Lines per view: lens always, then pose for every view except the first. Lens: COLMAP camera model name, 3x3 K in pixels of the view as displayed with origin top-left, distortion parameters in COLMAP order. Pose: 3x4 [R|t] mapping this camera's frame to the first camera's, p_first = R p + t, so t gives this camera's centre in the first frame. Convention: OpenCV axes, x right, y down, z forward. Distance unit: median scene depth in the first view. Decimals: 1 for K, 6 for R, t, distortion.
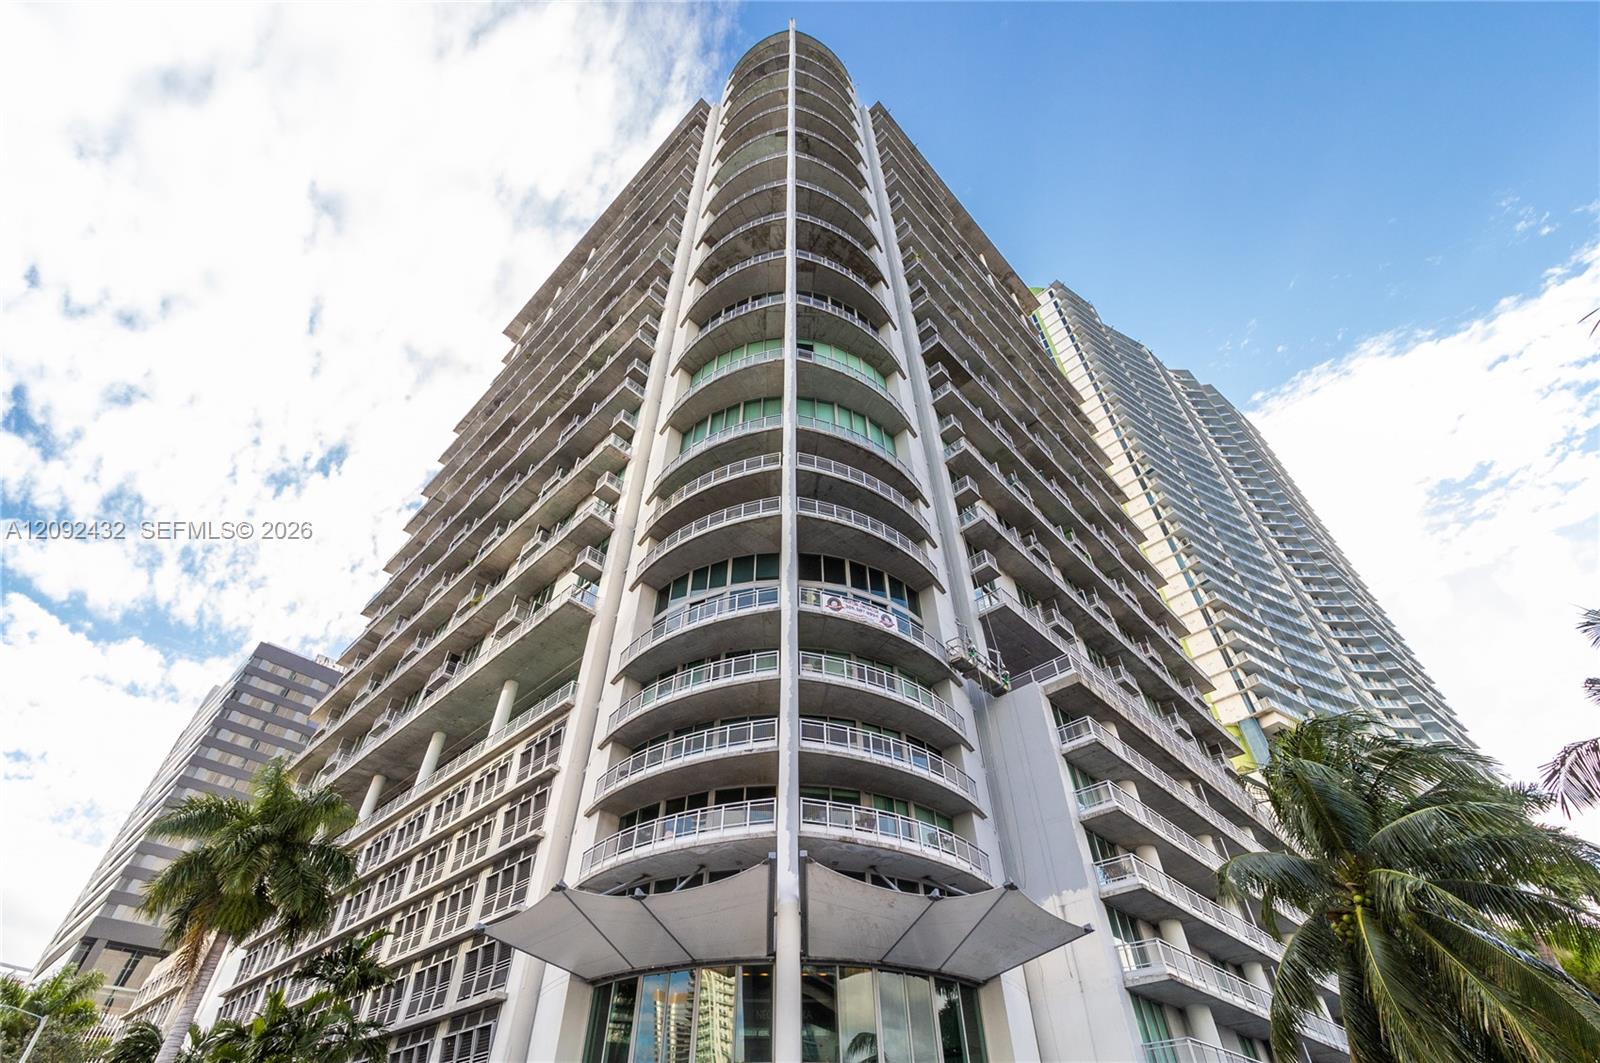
lens RADIAL K [[742.1, 0, 797.0], [0, 742.1, 528.4], [0, 0, 1]] dist [0.001931, 0.000712]
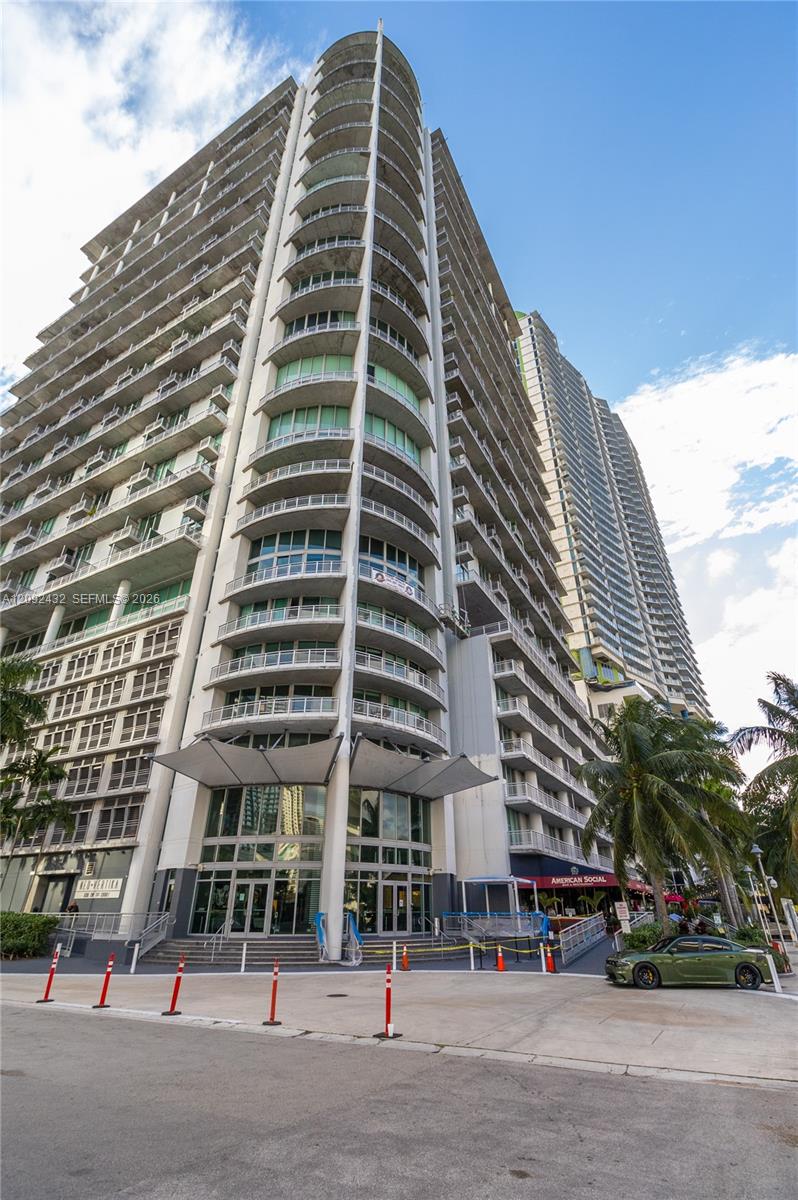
lens RADIAL K [[556.6, 0, 399.3], [0, 556.6, 600.5], [0, 0, 1]] dist [0.001931, 0.000712]
pose [[0.967541, 0.128665, 0.217507, -0.121390], [-0.178797, 0.956775, 0.229376, -0.097146], [-0.178592, -0.260820, 0.948724, -0.096644]]
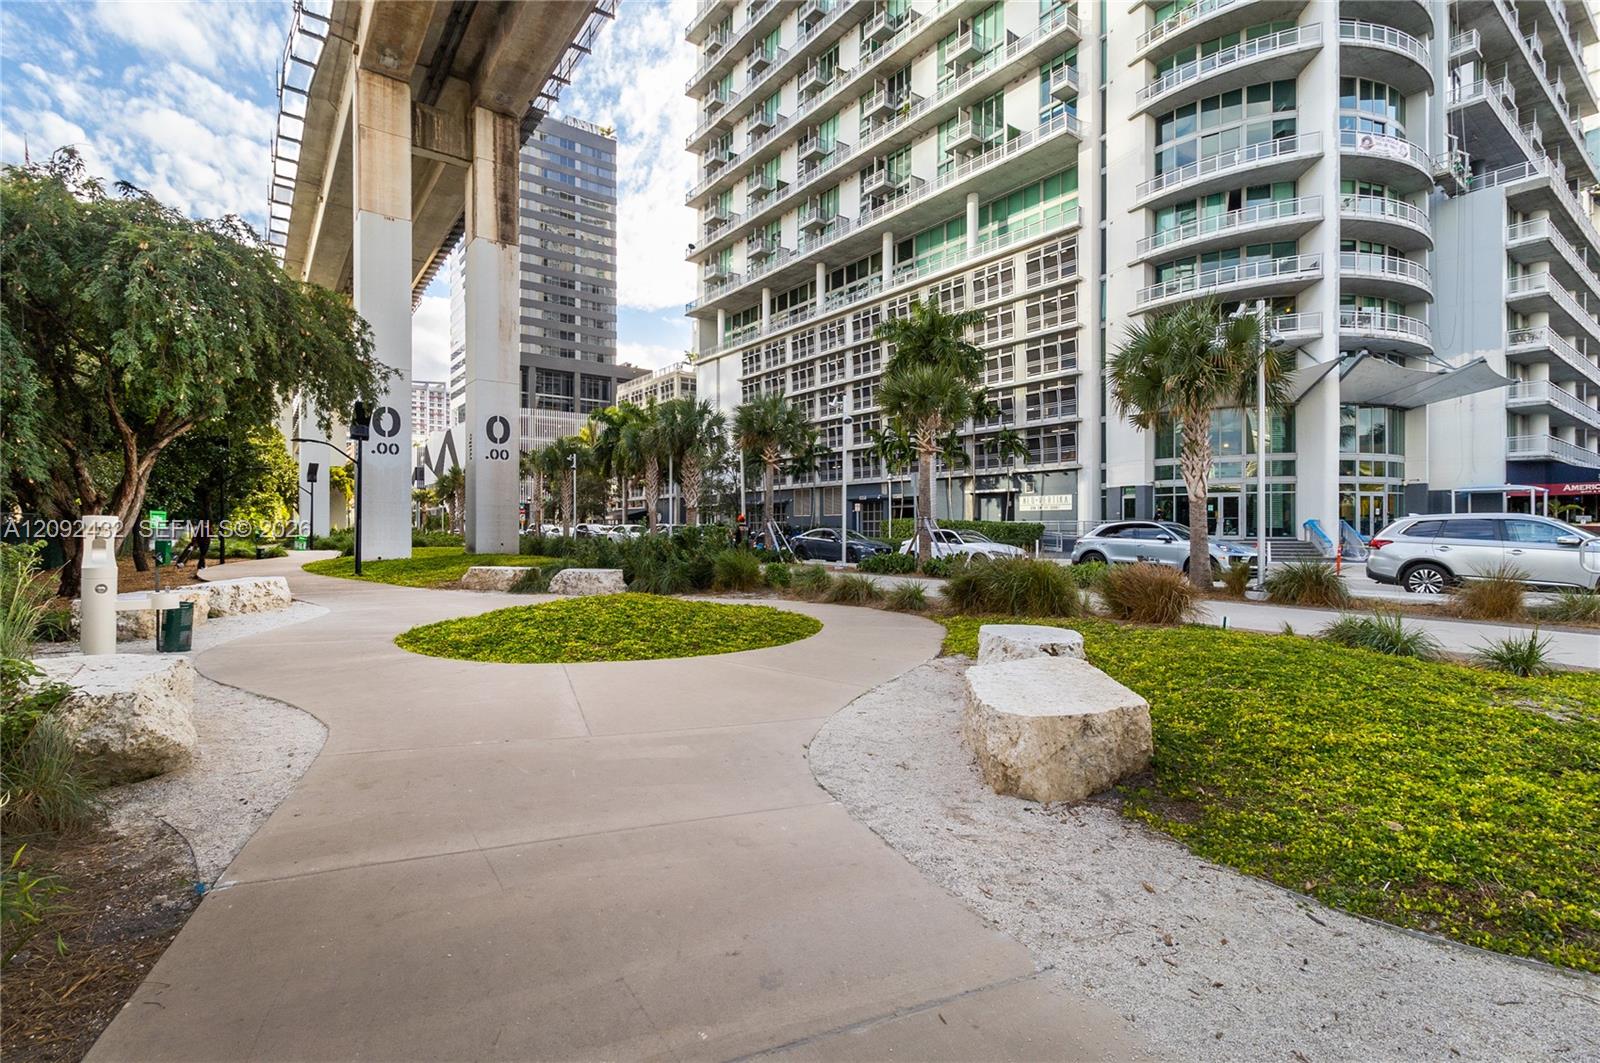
lens RADIAL K [[742.1, 0, 794.7], [0, 742.1, 531.3], [0, 0, 1]] dist [0.001931, 0.000712]
pose [[0.986374, 0.005930, -0.164412, -0.510448], [0.109733, 0.720863, 0.684335, -0.285583], [0.122577, -0.693052, 0.710390, -0.315656]]
